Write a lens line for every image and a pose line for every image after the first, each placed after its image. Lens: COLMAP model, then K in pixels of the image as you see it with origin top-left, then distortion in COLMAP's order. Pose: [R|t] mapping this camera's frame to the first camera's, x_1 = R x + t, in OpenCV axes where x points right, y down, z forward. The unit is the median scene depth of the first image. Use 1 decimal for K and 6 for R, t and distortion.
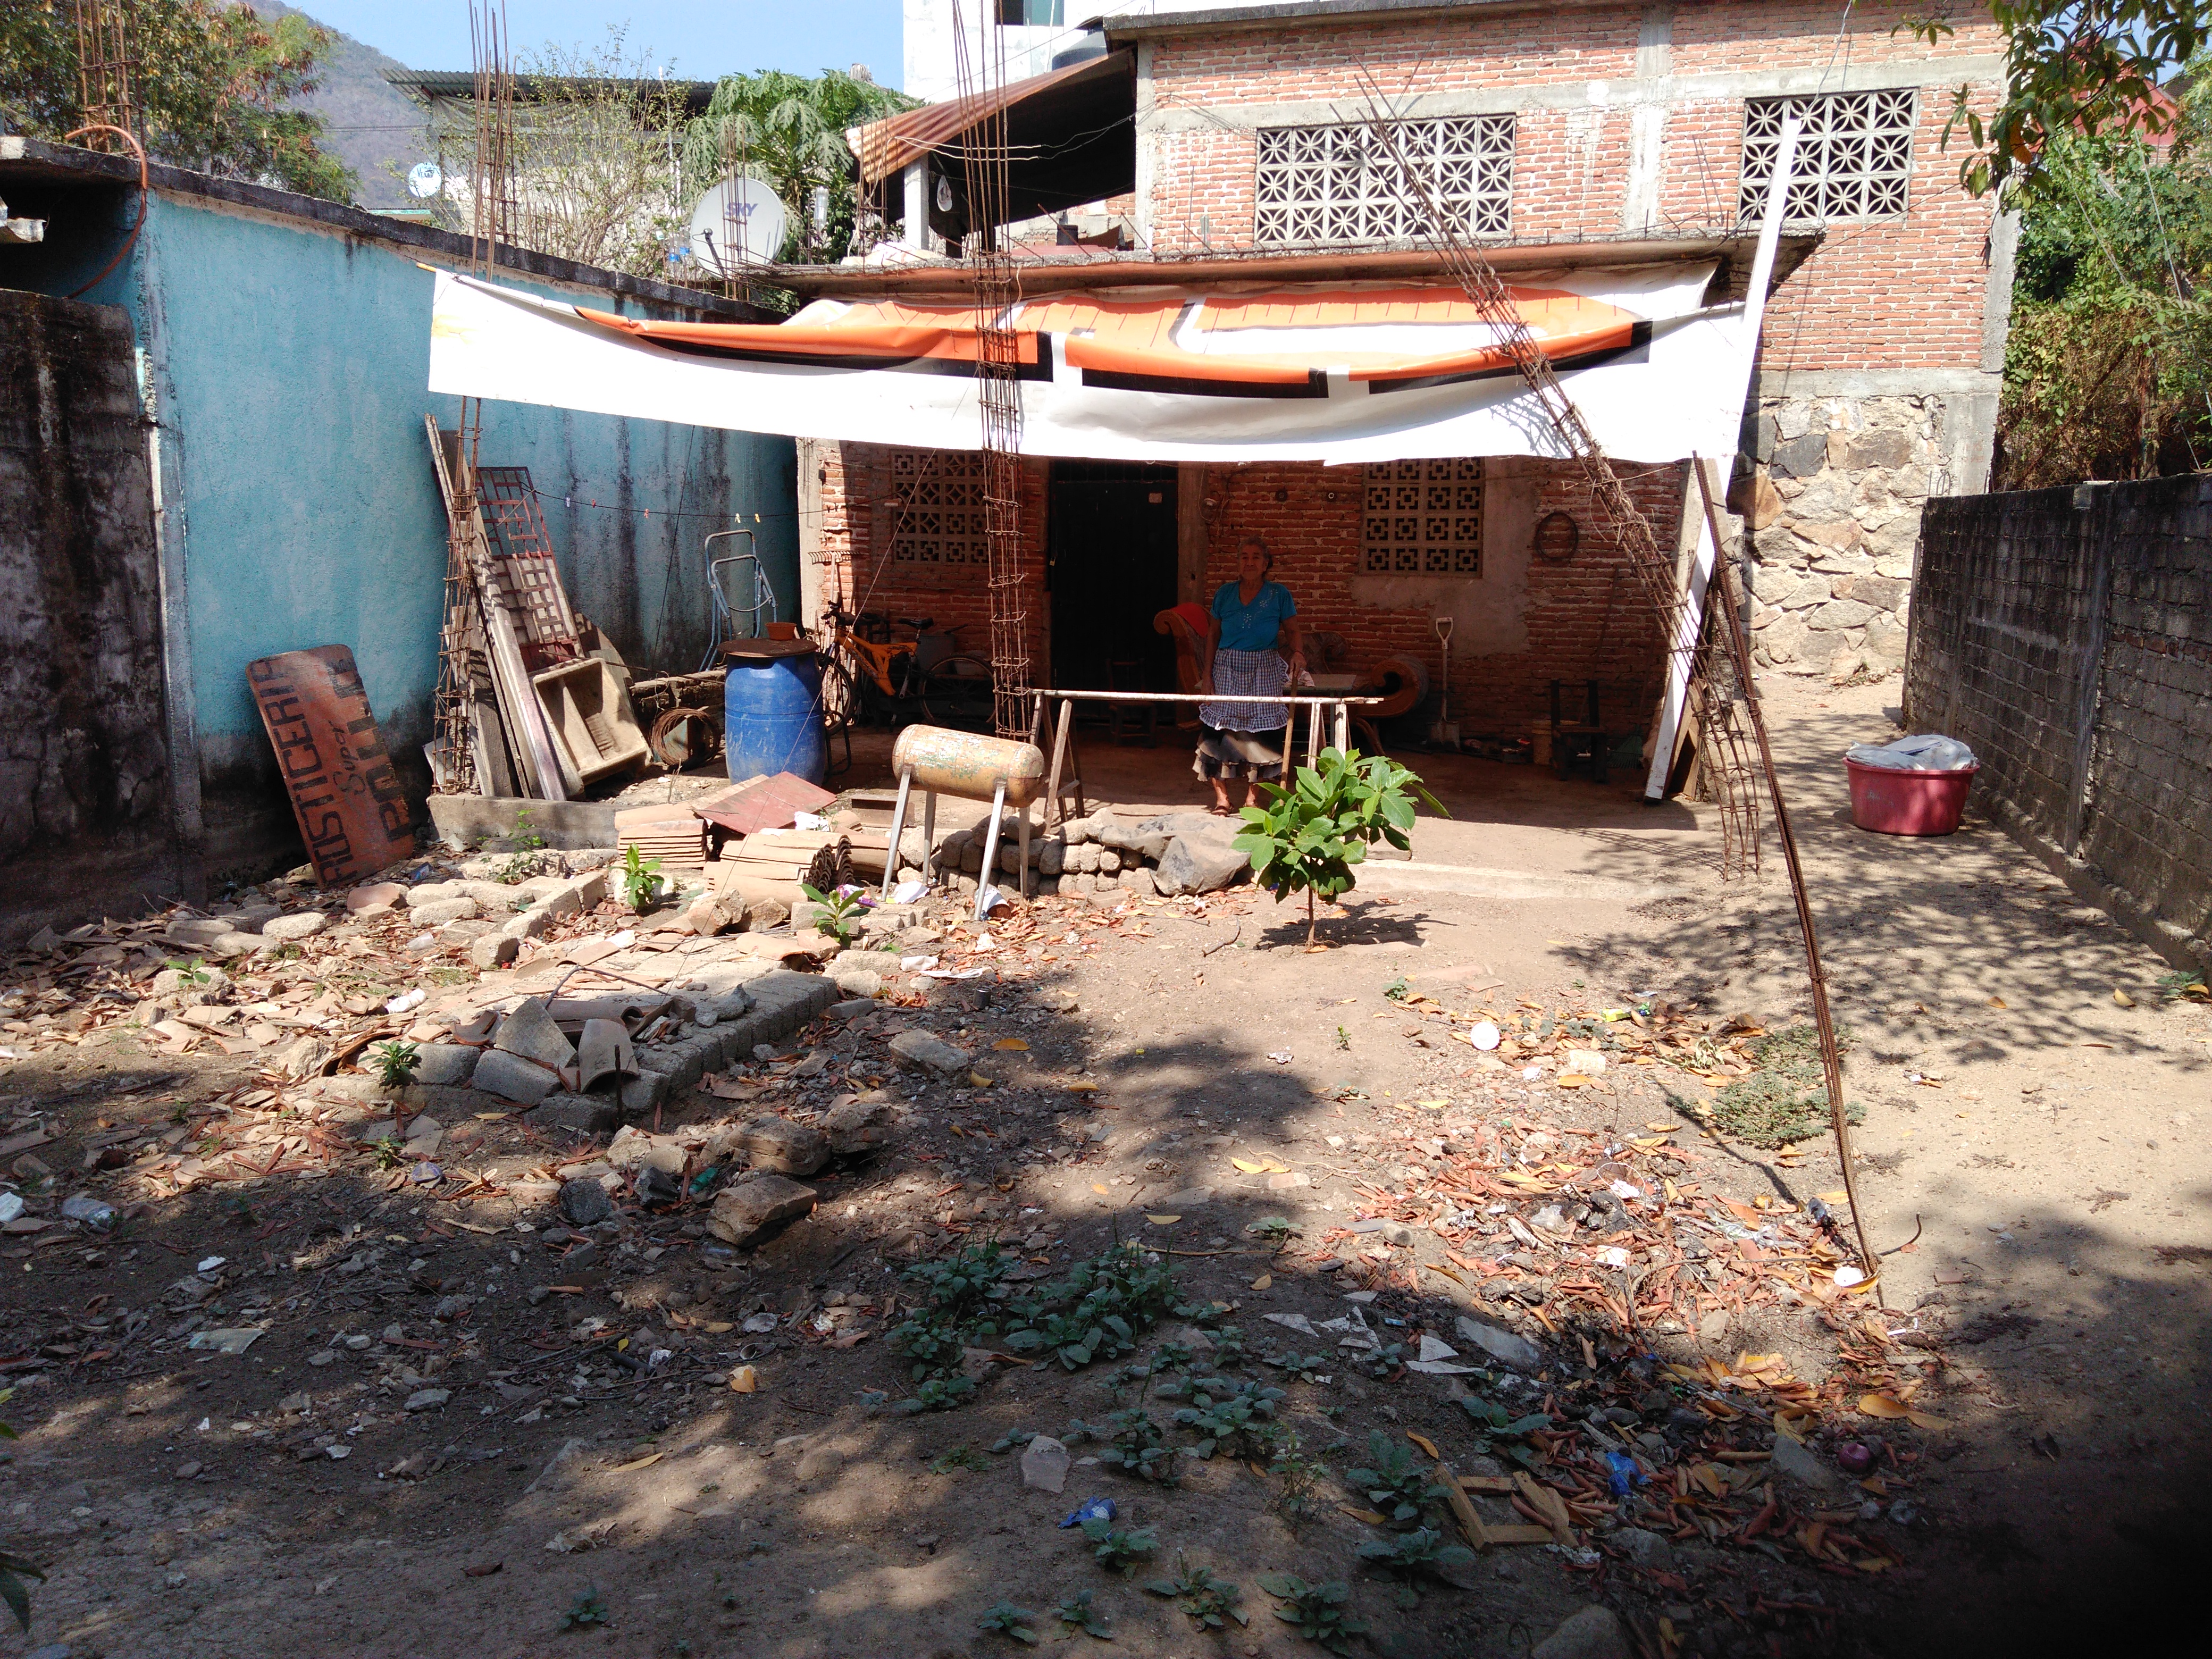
lens RADIAL K [[1745.5, 0, 1111.8], [0, 1745.5, 814.3], [0, 0, 1]] dist [0.087017, -0.101498]
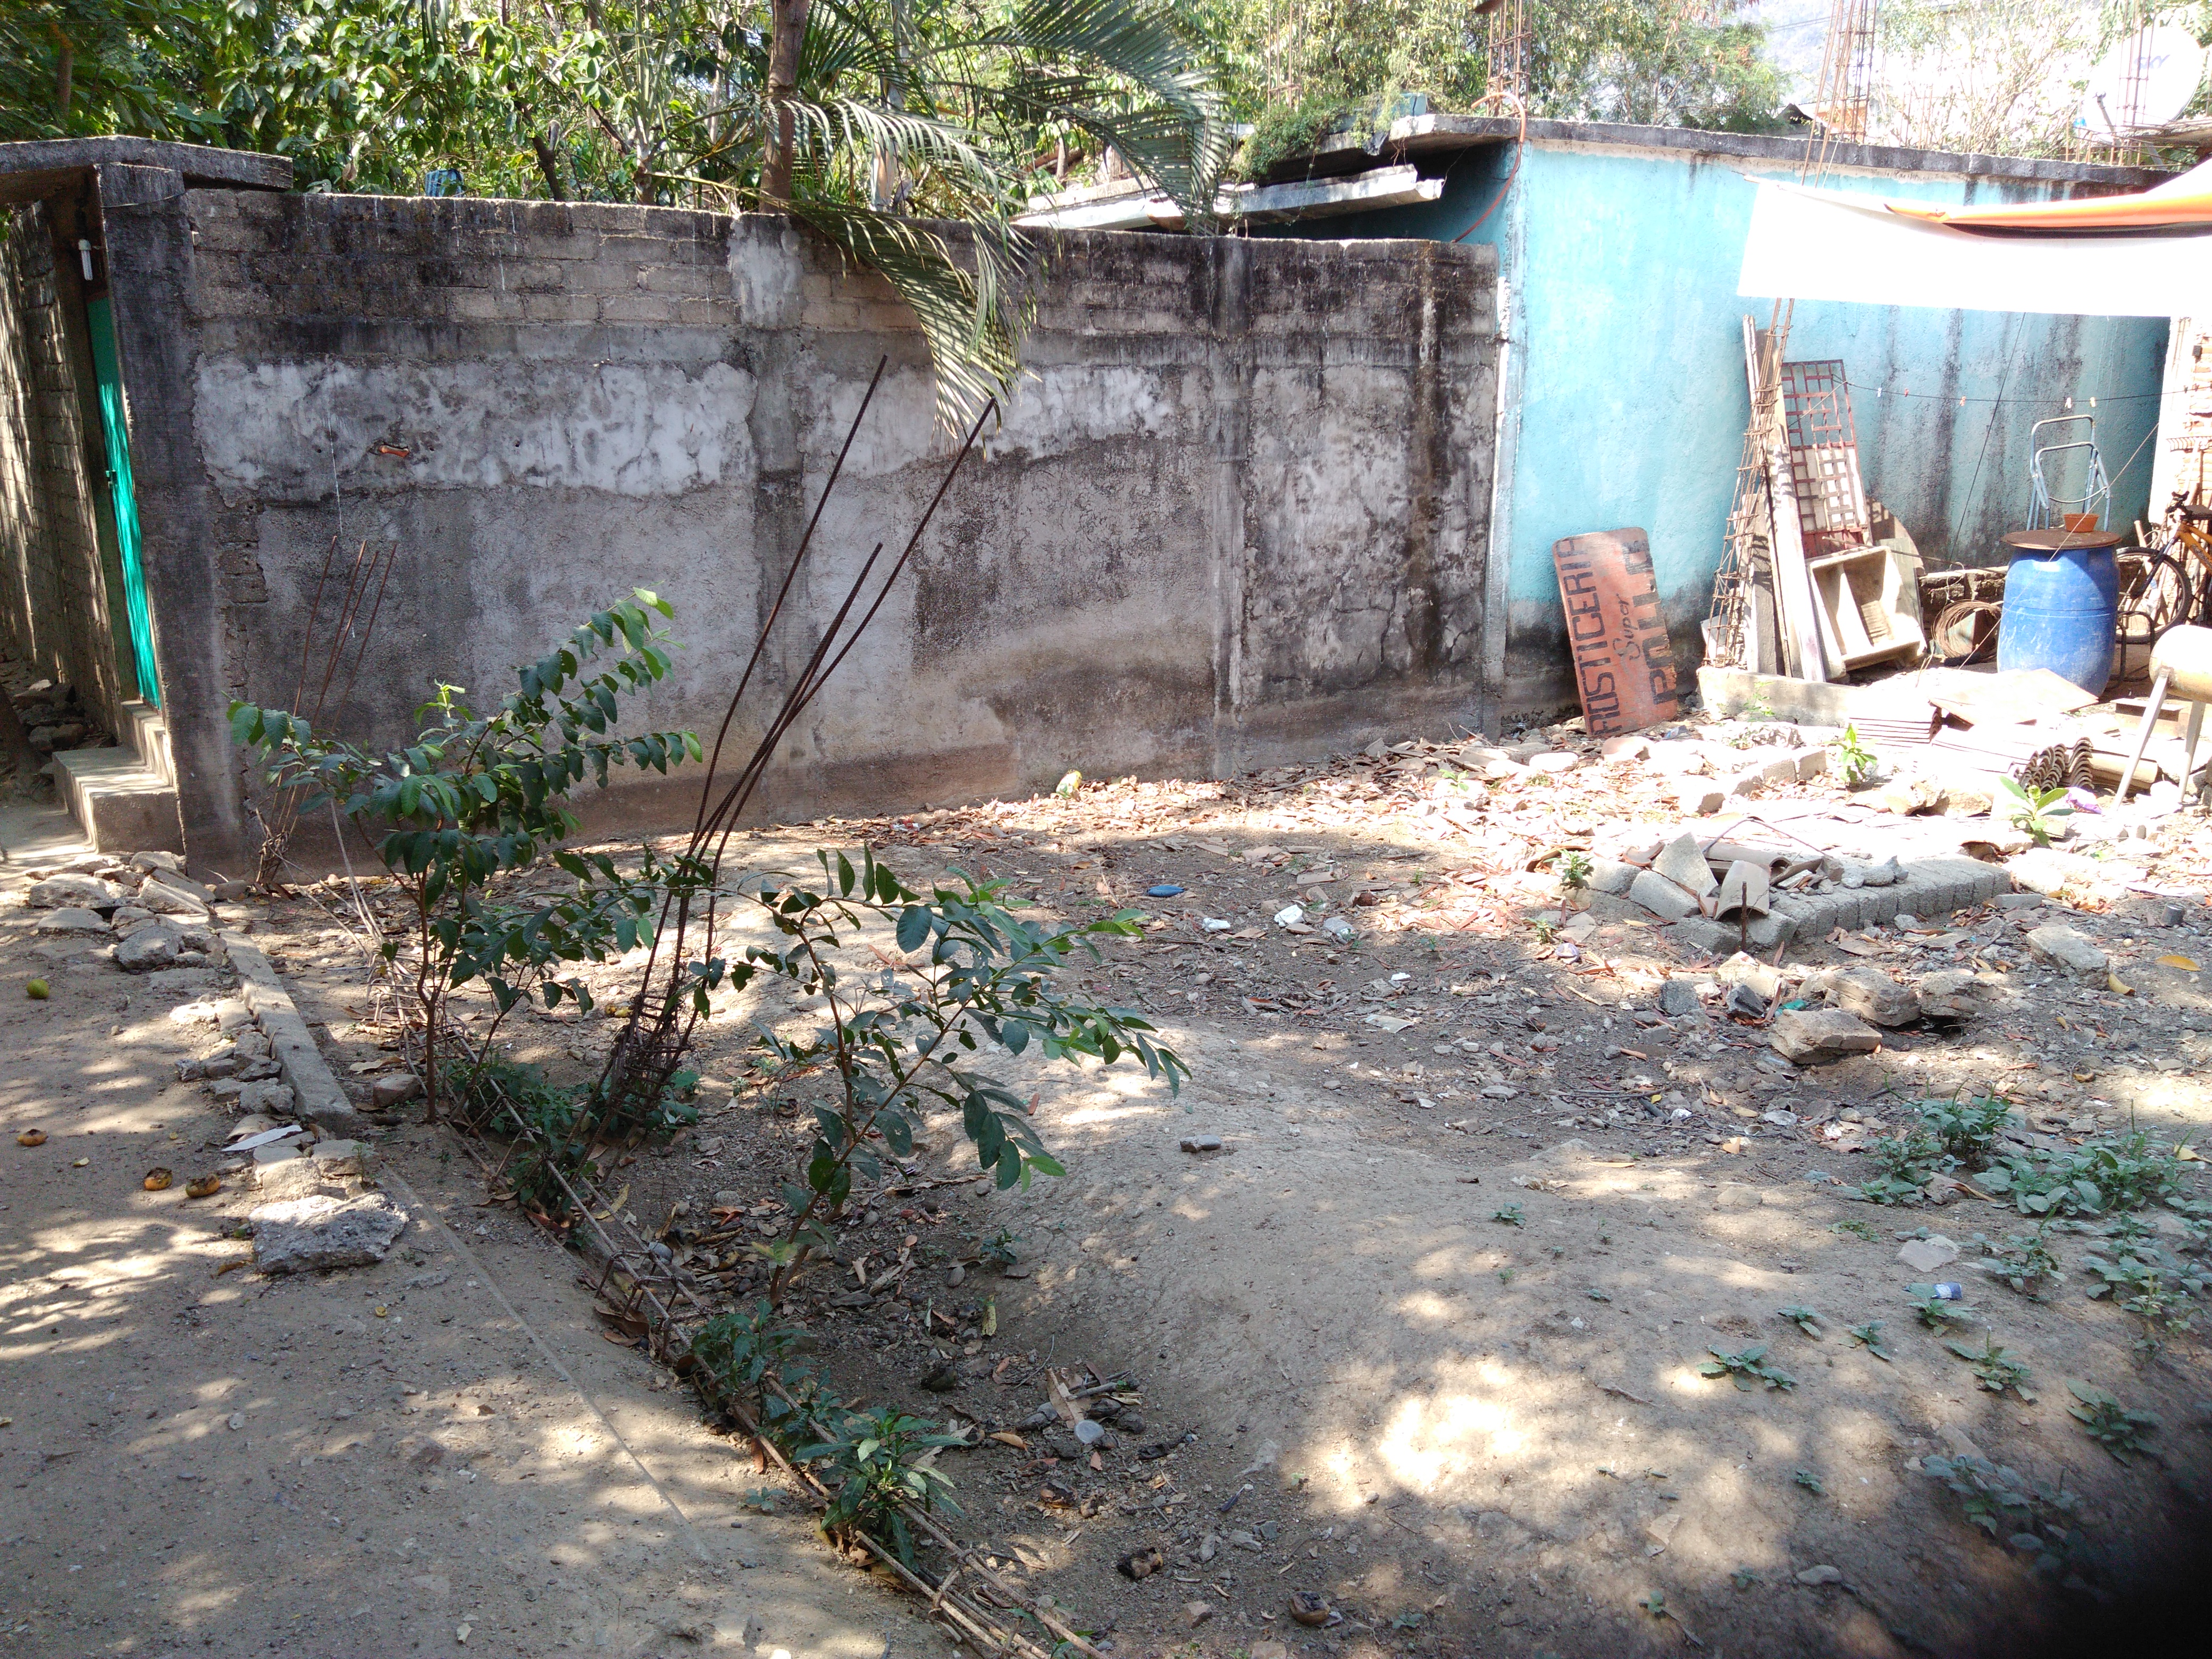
lens RADIAL K [[1745.5, 0, 1125.5], [0, 1745.5, 815.9], [0, 0, 1]] dist [0.087017, -0.101498]
pose [[0.733059, 0.137440, -0.666134, 0.128340], [-0.097828, 0.990494, 0.096707, 0.013306], [0.673093, -0.005725, 0.739536, -0.078447]]
